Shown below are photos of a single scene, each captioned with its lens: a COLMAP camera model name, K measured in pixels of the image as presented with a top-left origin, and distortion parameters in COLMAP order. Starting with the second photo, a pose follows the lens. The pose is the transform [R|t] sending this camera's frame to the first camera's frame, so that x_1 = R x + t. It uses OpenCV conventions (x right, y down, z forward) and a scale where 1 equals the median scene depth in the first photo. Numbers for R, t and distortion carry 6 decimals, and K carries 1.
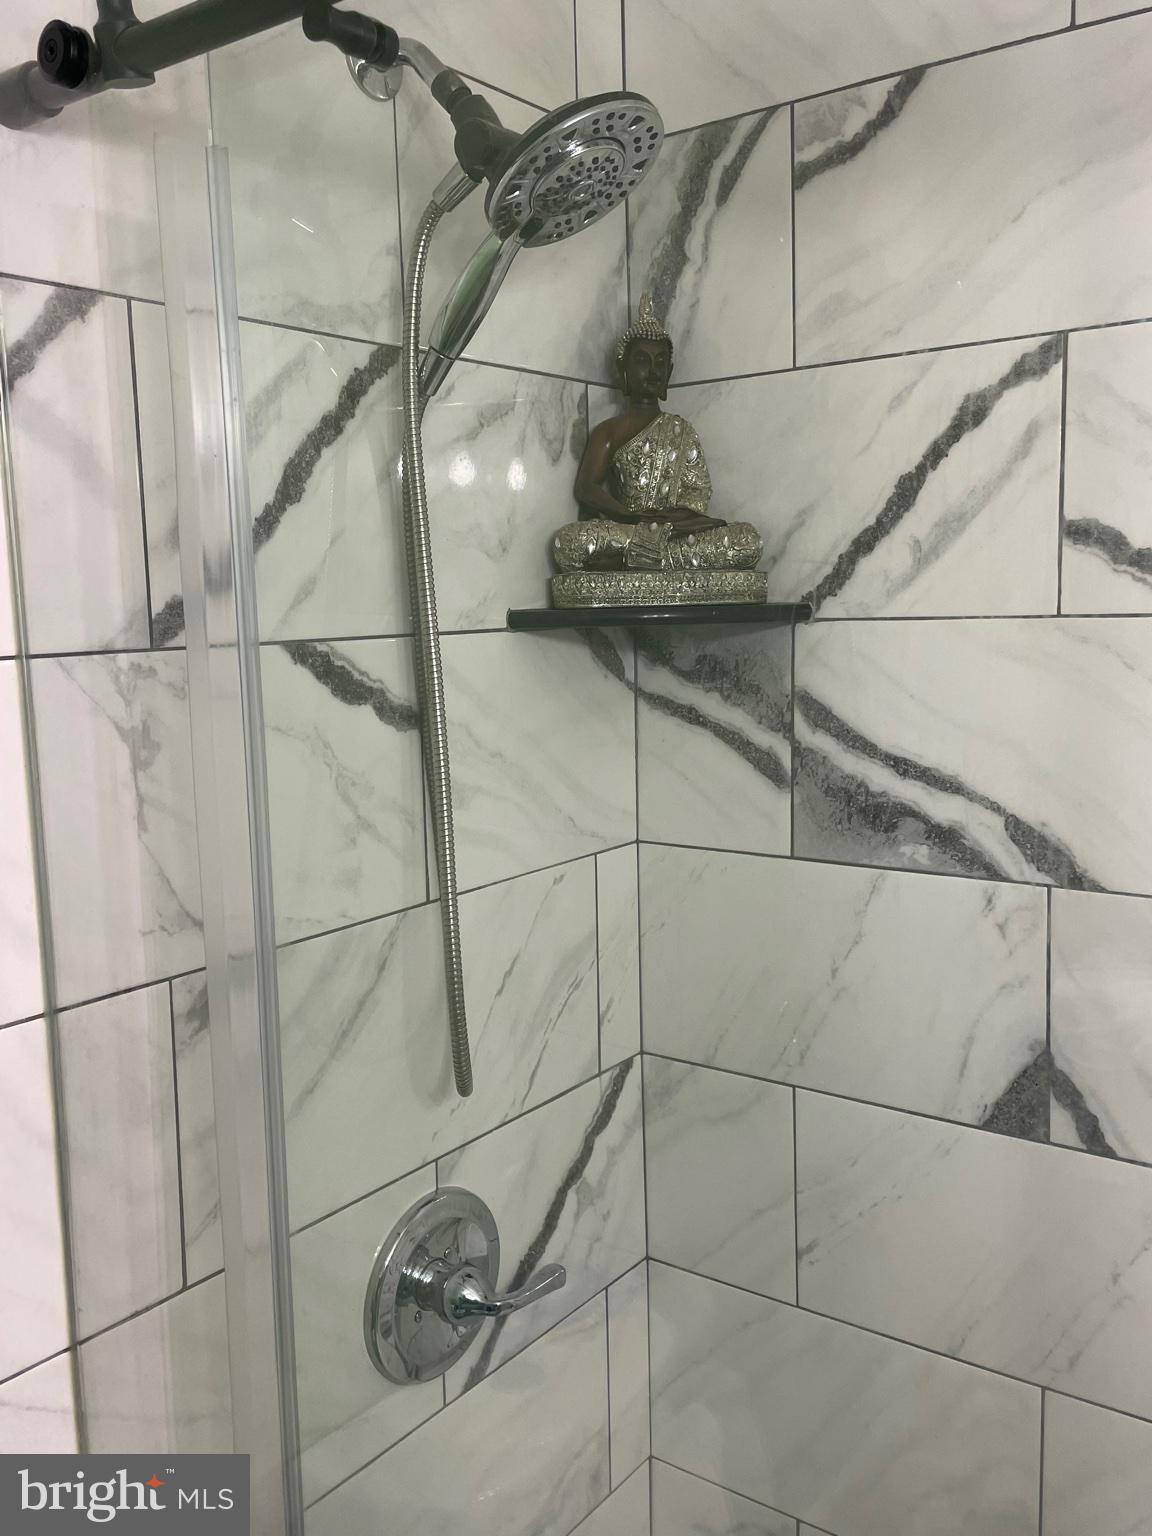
lens RADIAL K [[1364.6, 0, 579.9], [0, 1364.6, 768.3], [0, 0, 1]] dist [0.069431, -0.023780]
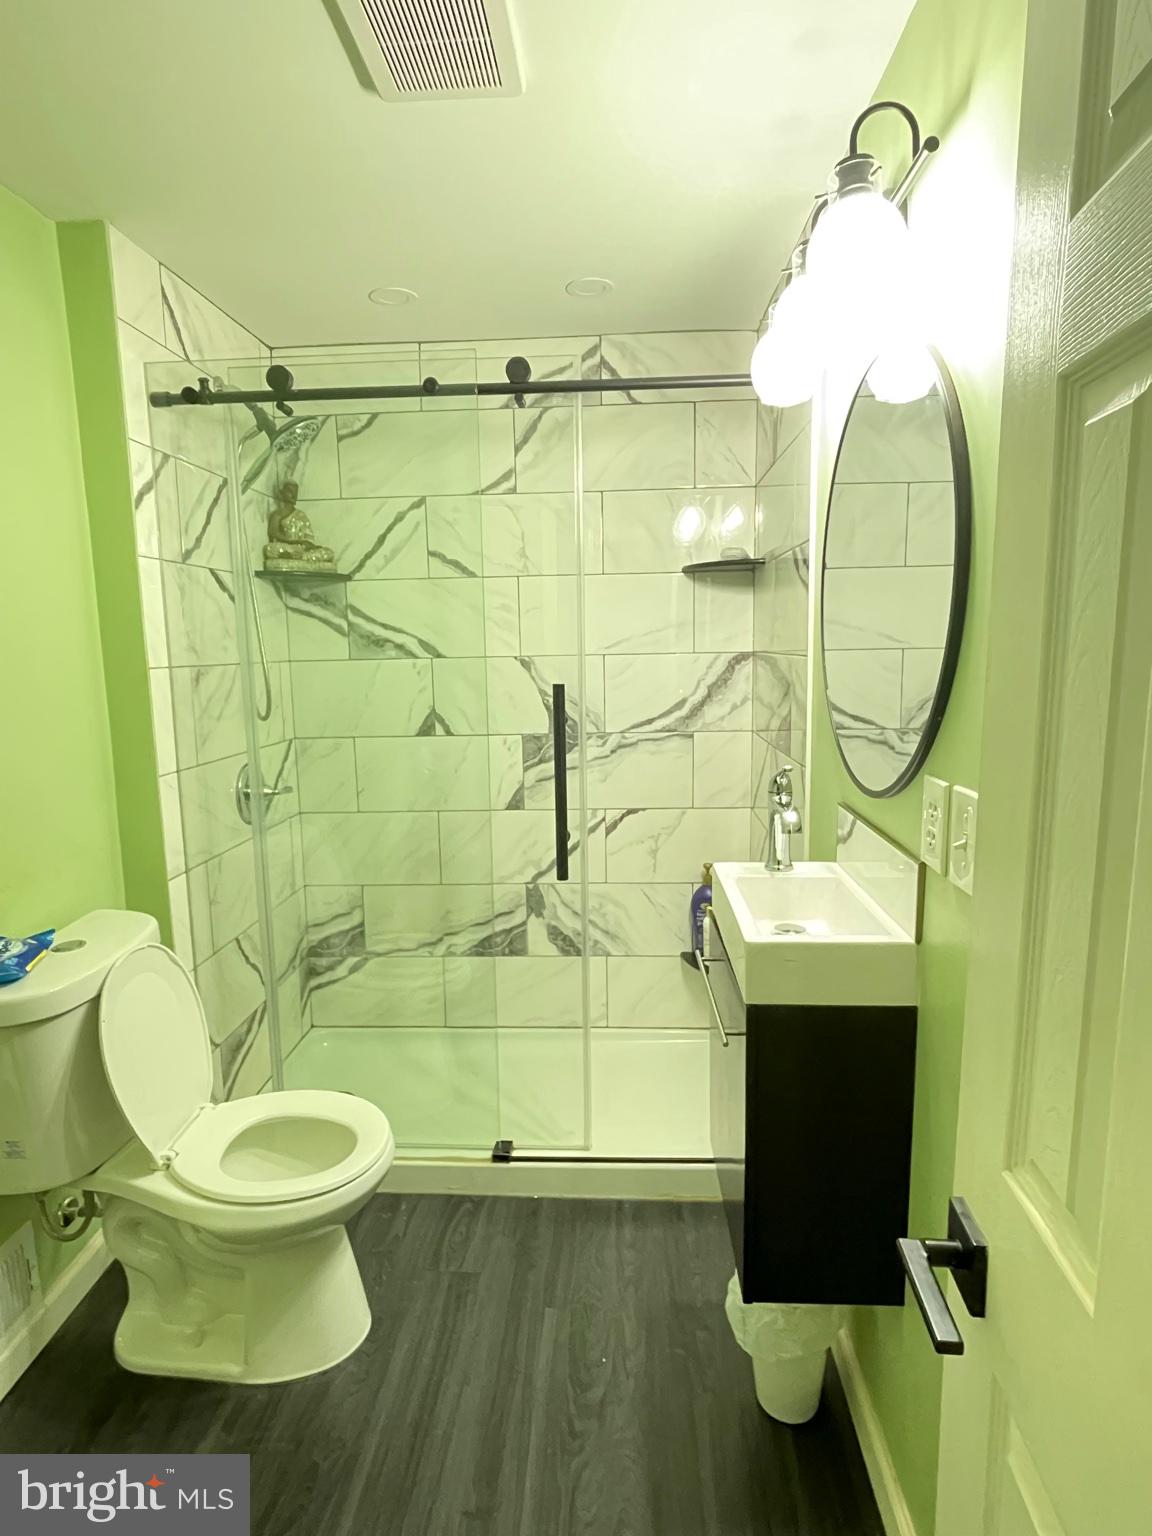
lens RADIAL K [[823.9, 0, 574.1], [0, 823.9, 767.1], [0, 0, 1]] dist [-0.007823, -0.000242]
pose [[0.832866, -0.074231, 0.548475, -0.471638], [0.069370, 0.997151, 0.029616, 0.297137], [-0.549111, 0.013382, 0.835643, -0.838622]]
